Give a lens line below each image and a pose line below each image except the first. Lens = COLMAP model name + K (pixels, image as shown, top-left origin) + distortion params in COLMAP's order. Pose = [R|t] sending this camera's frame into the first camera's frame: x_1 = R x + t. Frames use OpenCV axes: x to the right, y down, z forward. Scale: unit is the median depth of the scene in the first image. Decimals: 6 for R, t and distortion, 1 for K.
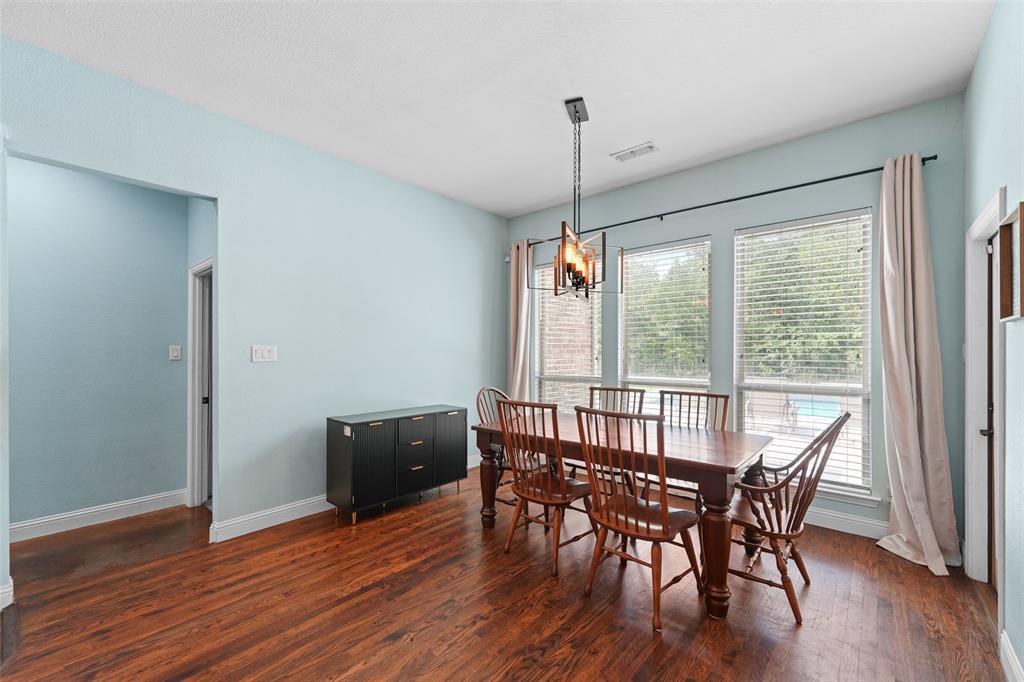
lens RADIAL K [[408.3, 0, 513.1], [0, 408.3, 347.8], [0, 0, 1]] dist [0.010361, -0.000211]
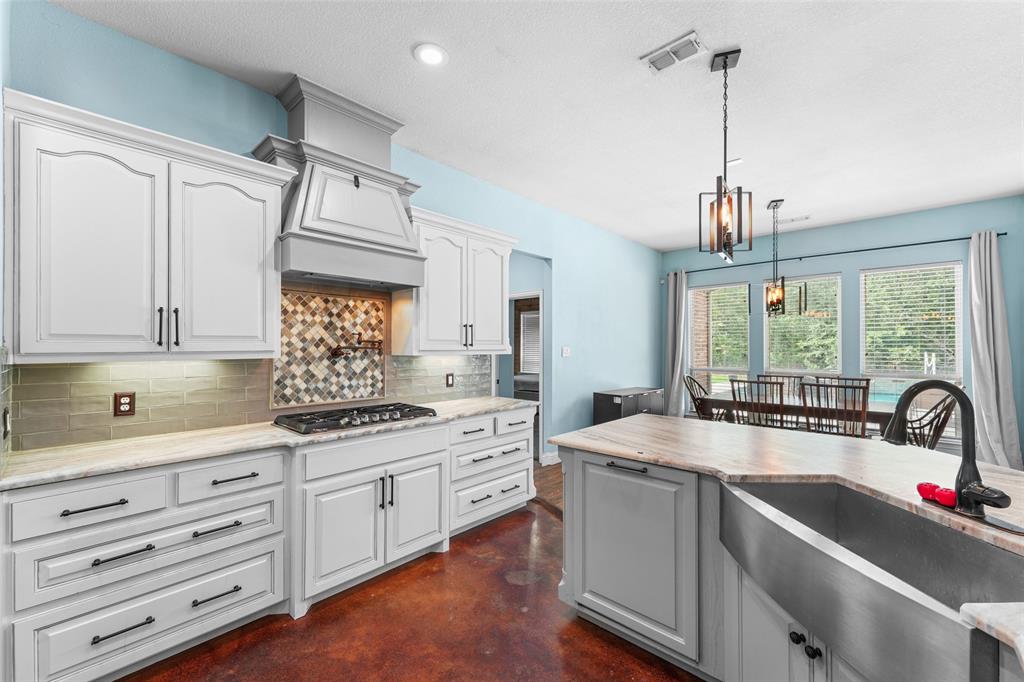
lens RADIAL K [[408.3, 0, 511.2], [0, 408.3, 341.3], [0, 0, 1]] dist [0.010361, -0.000211]
pose [[0.999410, 0.000520, -0.034345, -0.807526], [-0.000717, 0.999983, -0.005729, -0.020209], [0.034341, 0.005751, 0.999394, -0.646588]]
